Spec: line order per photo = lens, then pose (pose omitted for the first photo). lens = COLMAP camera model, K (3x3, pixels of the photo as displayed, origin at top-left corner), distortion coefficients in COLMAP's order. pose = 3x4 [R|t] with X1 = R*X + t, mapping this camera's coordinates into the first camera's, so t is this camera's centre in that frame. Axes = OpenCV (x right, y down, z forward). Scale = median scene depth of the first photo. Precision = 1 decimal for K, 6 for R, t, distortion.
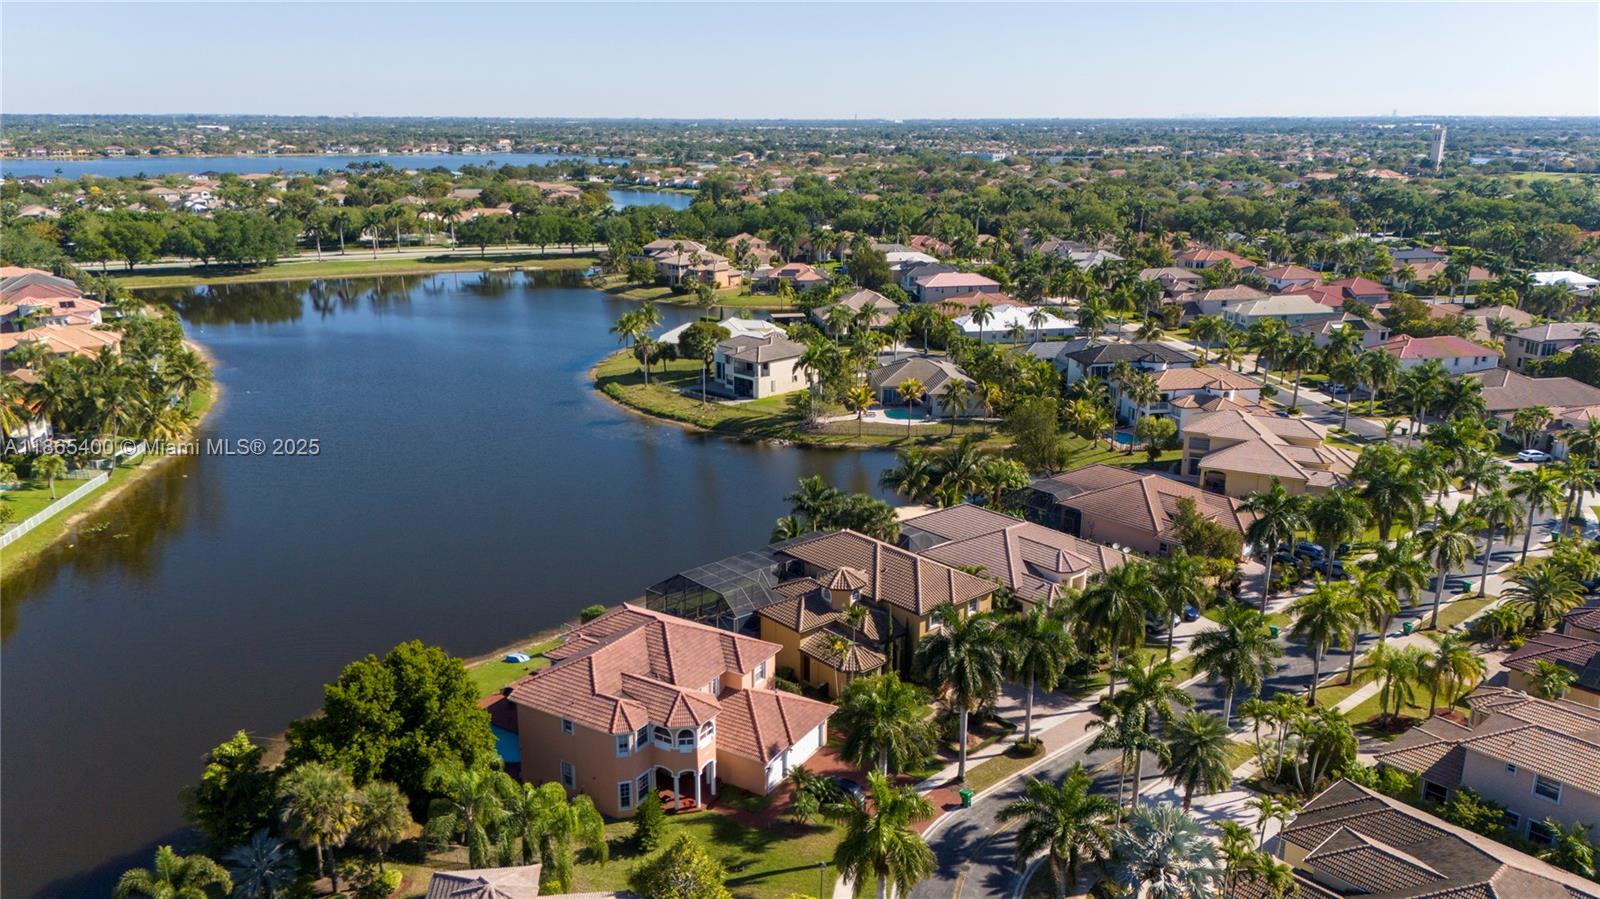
lens RADIAL K [[1159.7, 0, 798.4], [0, 1159.7, 445.1], [0, 0, 1]] dist [0.083145, -0.072776]
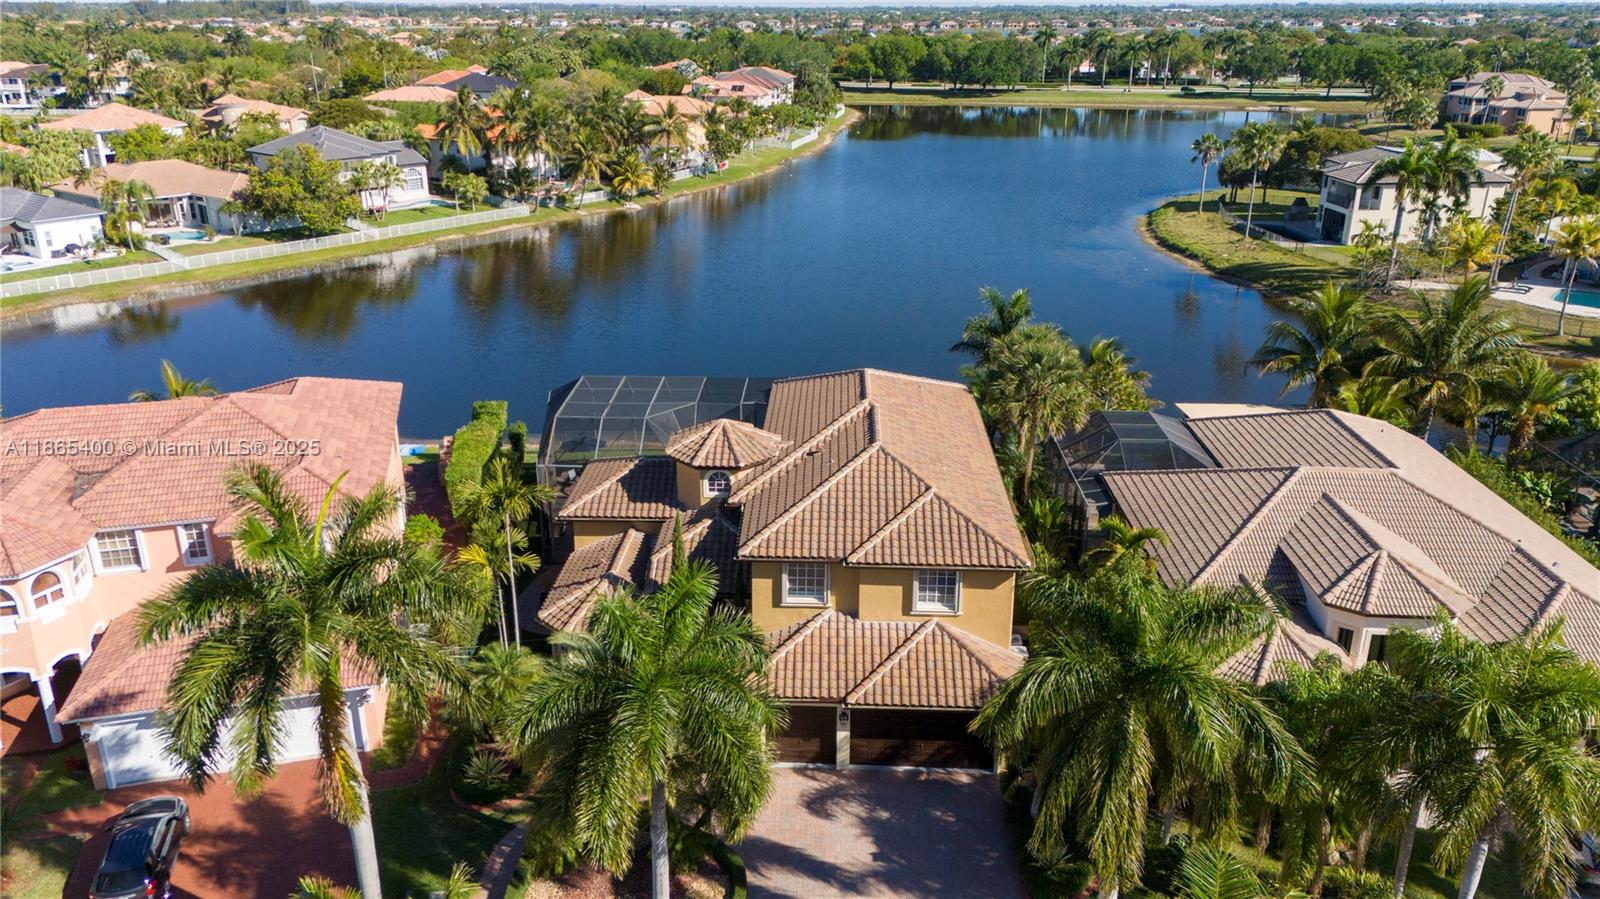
lens RADIAL K [[1159.7, 0, 798.4], [0, 1159.7, 445.1], [0, 0, 1]] dist [0.083145, -0.072776]
pose [[0.730790, 0.240058, -0.638997, 0.104202], [-0.184688, 0.970741, 0.153468, 0.012092], [0.657142, 0.005862, 0.753744, 0.202569]]
